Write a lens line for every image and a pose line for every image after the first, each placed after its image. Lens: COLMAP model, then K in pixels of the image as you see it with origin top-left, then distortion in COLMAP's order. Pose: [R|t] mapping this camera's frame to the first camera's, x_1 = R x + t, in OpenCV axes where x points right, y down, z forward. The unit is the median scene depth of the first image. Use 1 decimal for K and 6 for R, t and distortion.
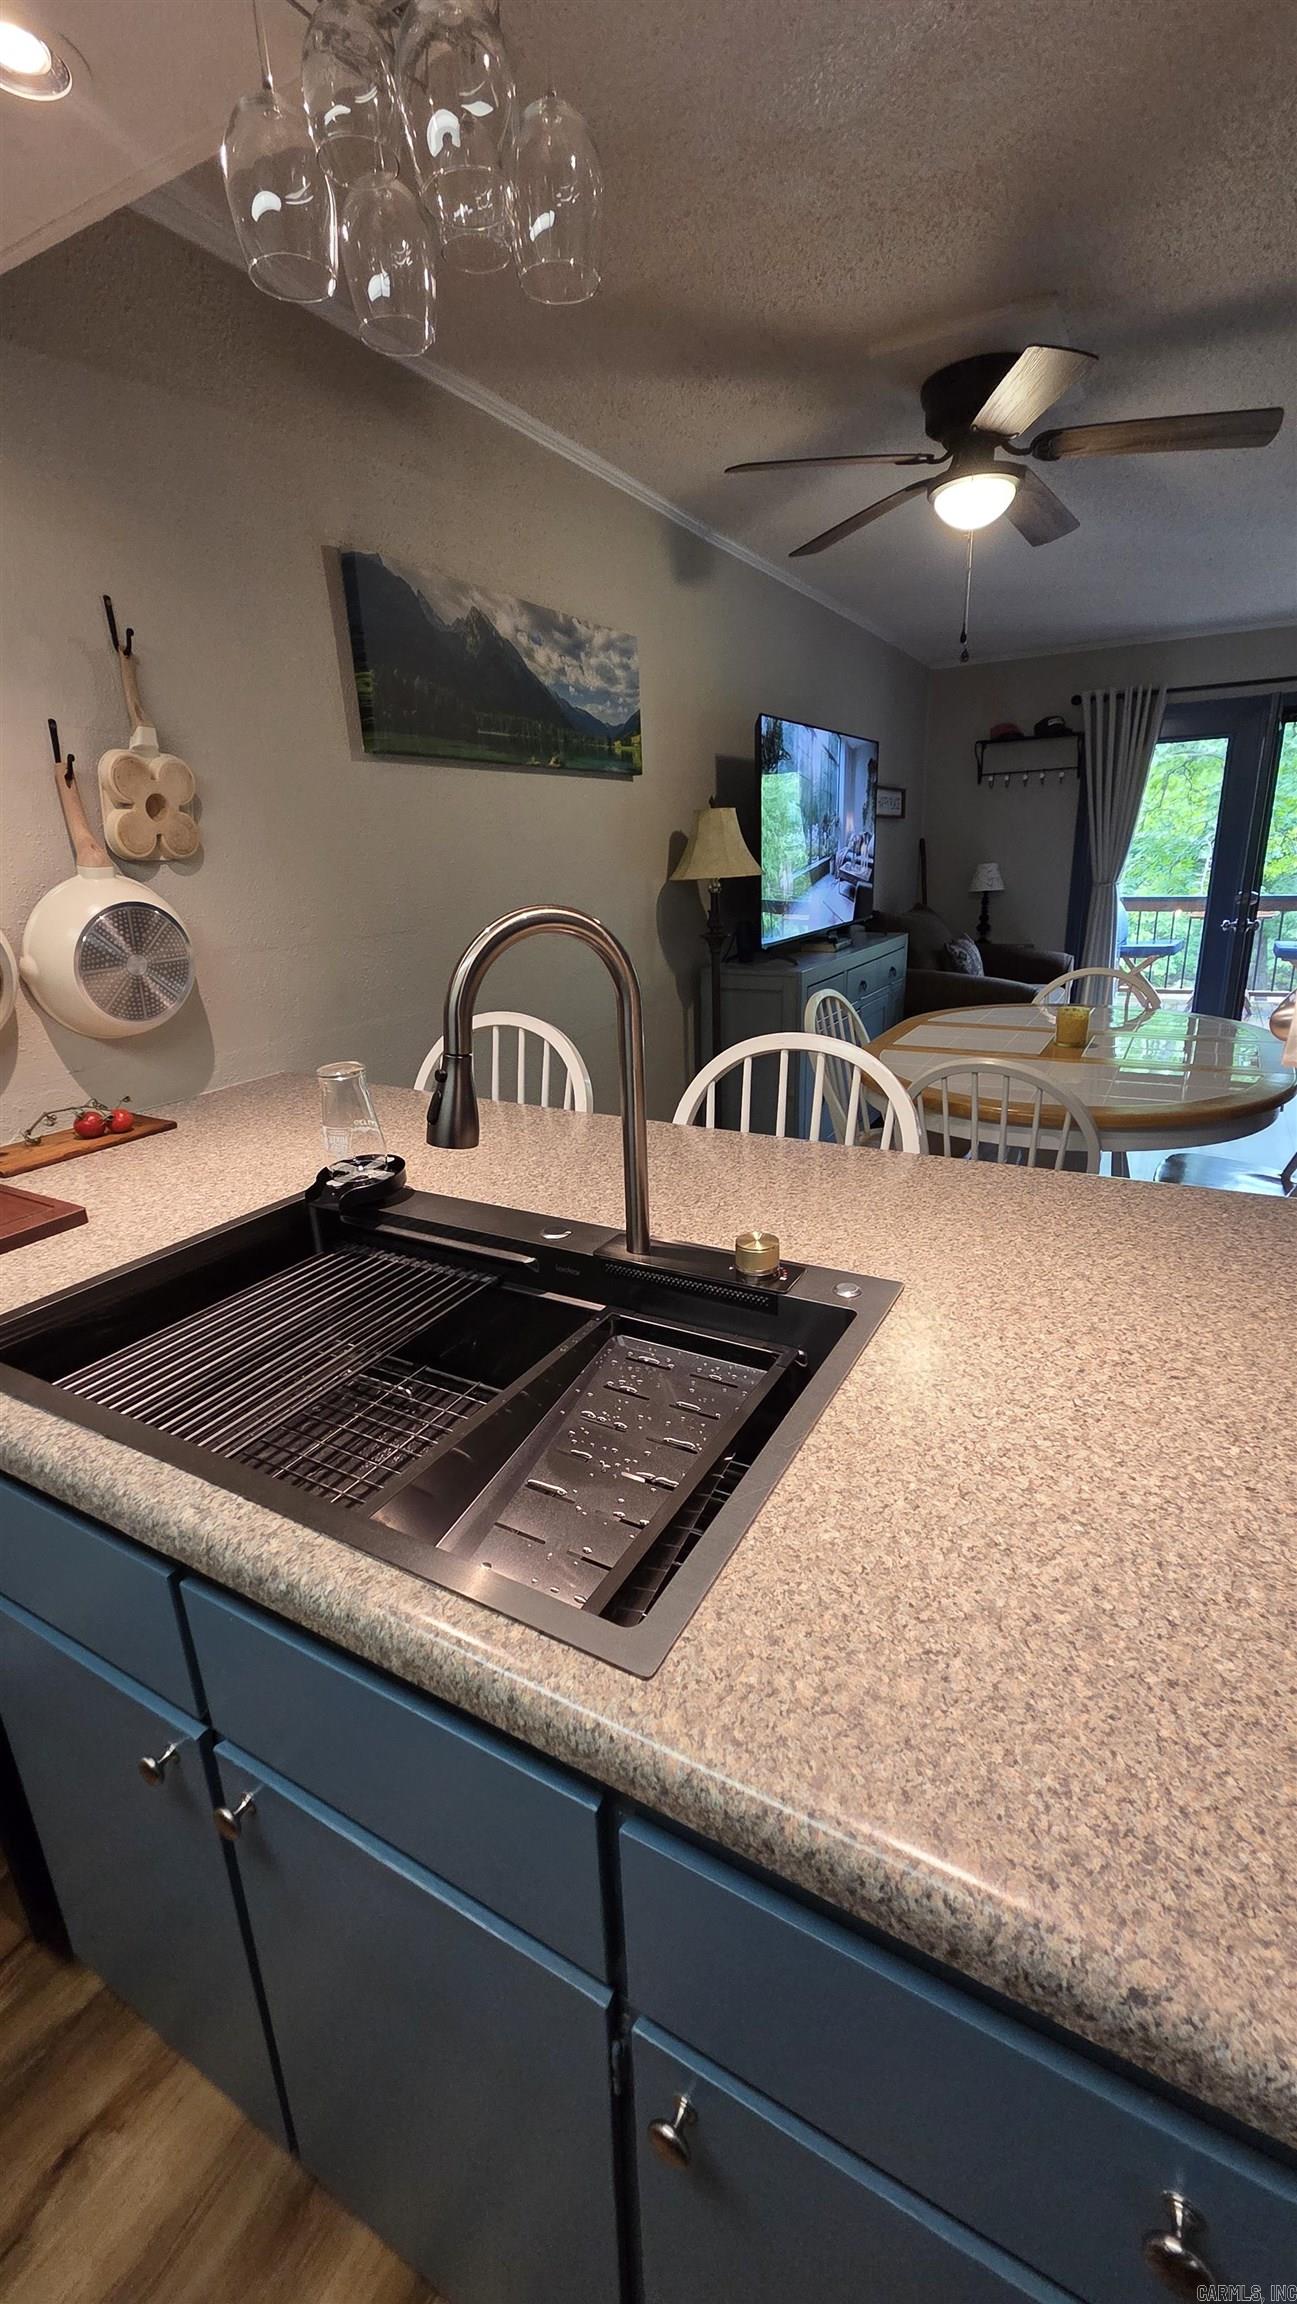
lens RADIAL K [[940.6, 0, 643.4], [0, 940.6, 1151.2], [0, 0, 1]] dist [0.007628, -0.001013]
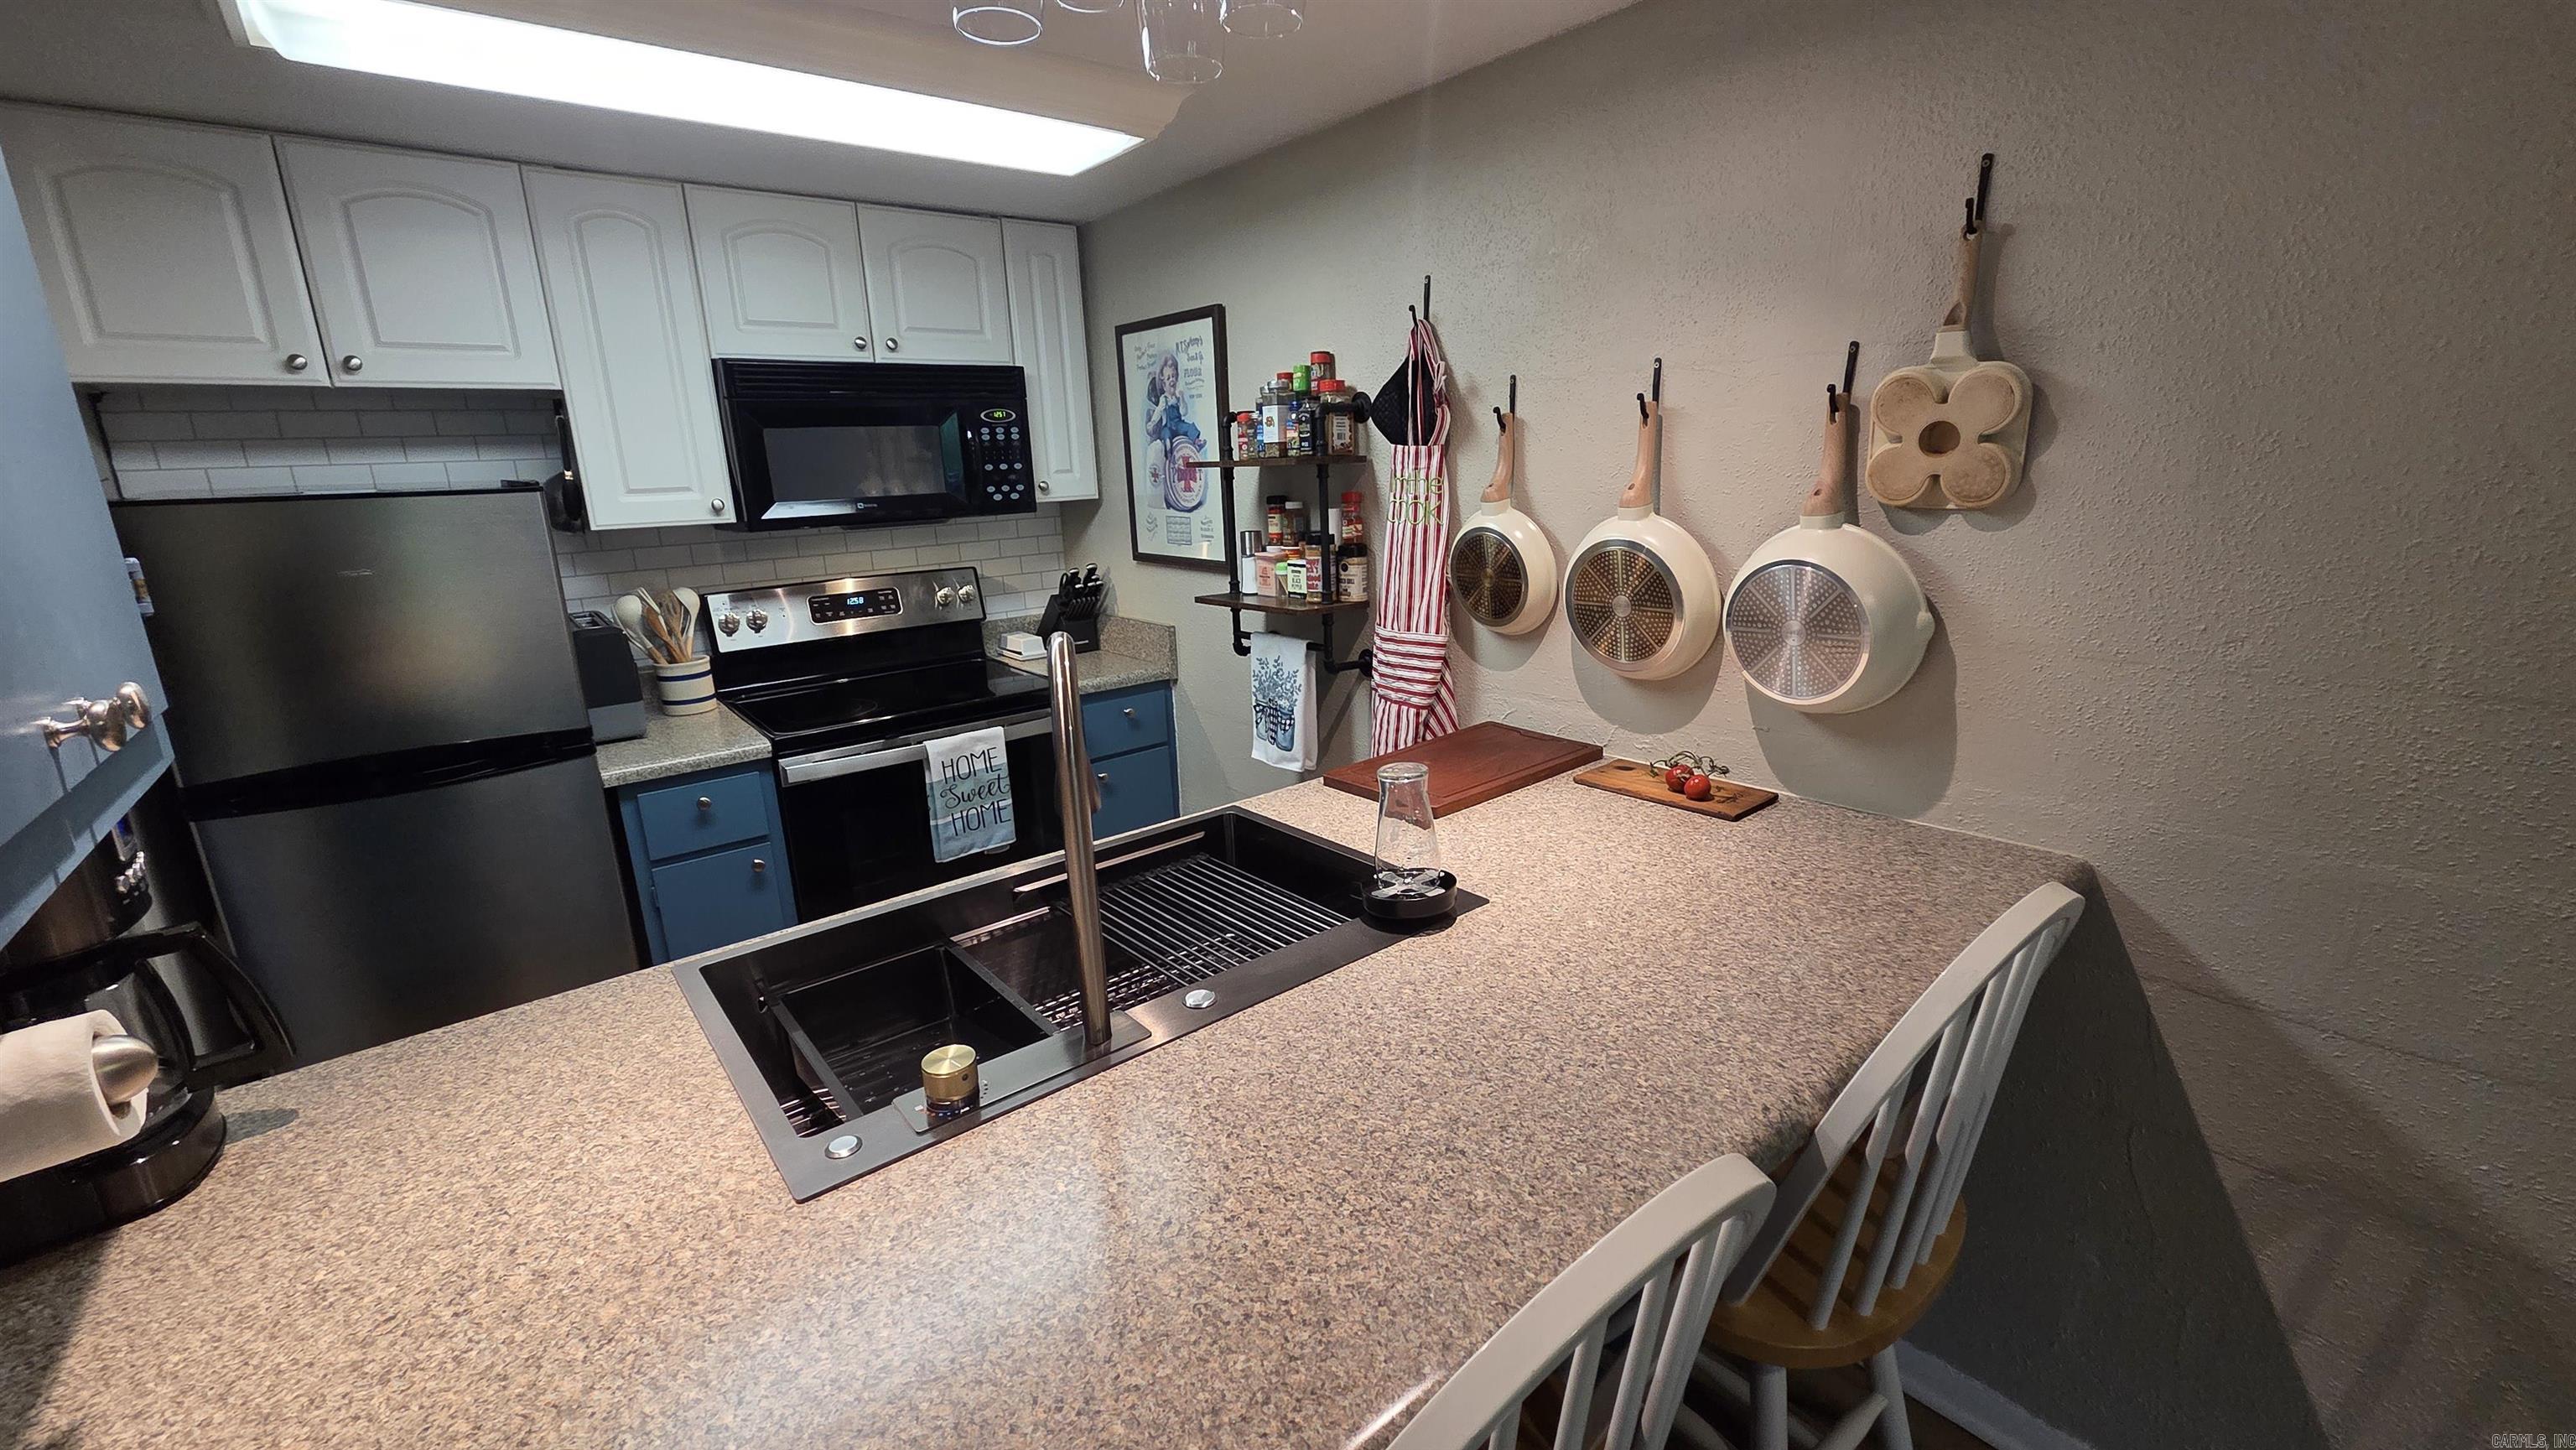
lens RADIAL K [[1051.7, 0, 1290.8], [0, 1051.7, 726.1], [0, 0, 1]] dist [0.007628, -0.001013]
pose [[-0.365427, 0.278497, -0.888202, 0.492982], [-0.236371, 0.895154, 0.377925, -0.388381], [0.900329, 0.348049, -0.261285, 0.915103]]
